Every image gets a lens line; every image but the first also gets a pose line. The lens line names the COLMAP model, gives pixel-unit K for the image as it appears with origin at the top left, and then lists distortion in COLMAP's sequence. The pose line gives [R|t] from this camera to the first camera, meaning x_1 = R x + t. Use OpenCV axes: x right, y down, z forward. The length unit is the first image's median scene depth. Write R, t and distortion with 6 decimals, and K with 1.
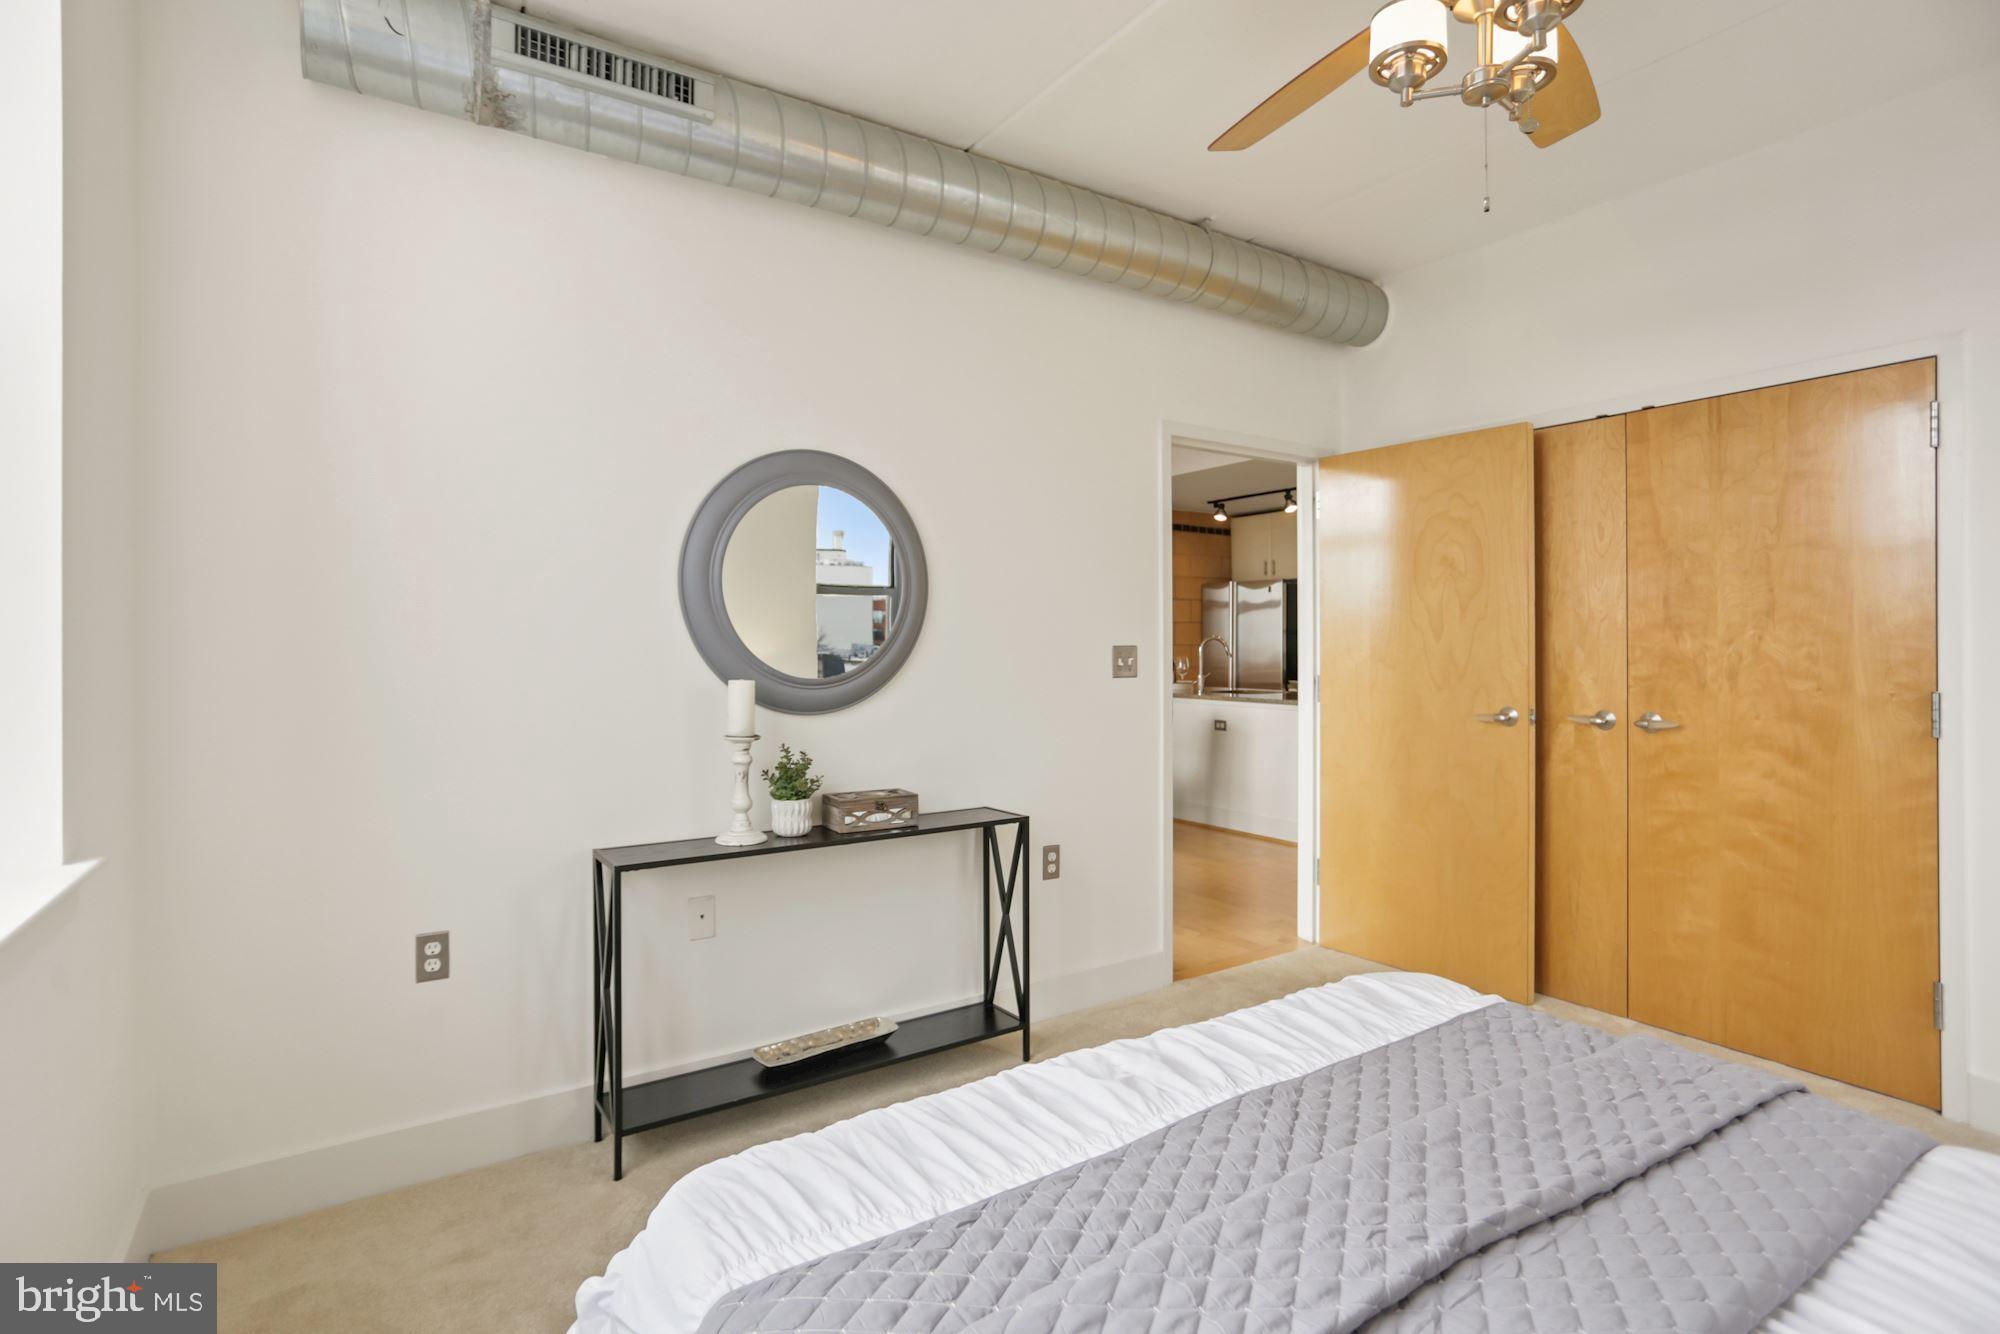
lens RADIAL K [[1017.4, 0, 1000.0], [0, 1017.4, 629.9], [0, 0, 1]] dist [-0.041315, 0.031969]
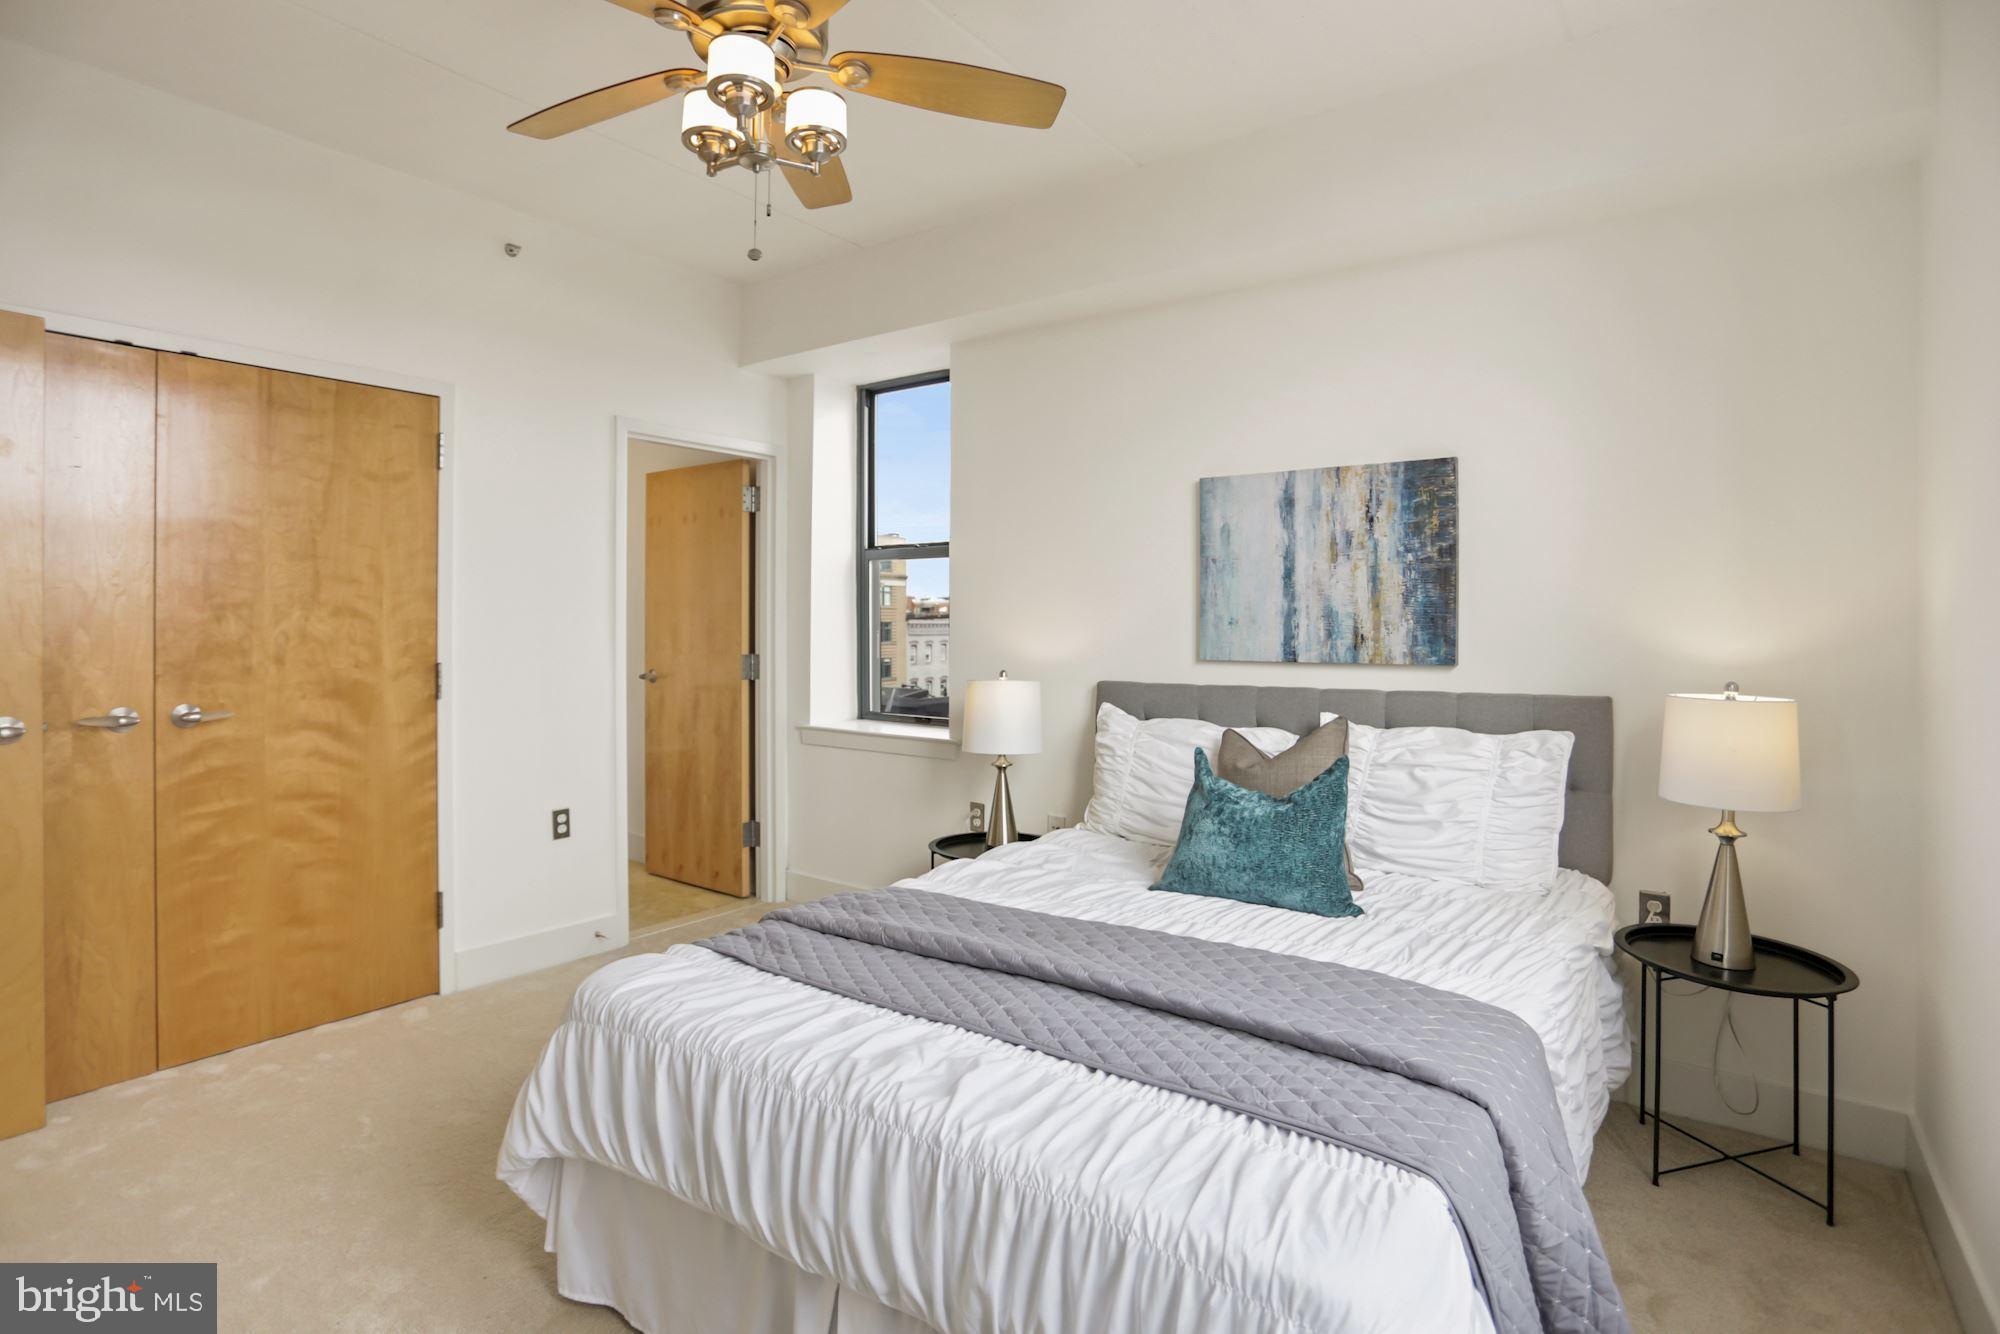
lens RADIAL K [[1053.5, 0, 991.3], [0, 1053.5, 603.1], [0, 0, 1]] dist [-0.000326, -0.000404]
pose [[-0.359398, 0.010603, 0.933124, -0.486945], [-0.019185, 0.999640, -0.018748, -0.001590], [-0.932987, -0.024640, -0.359065, 0.731988]]
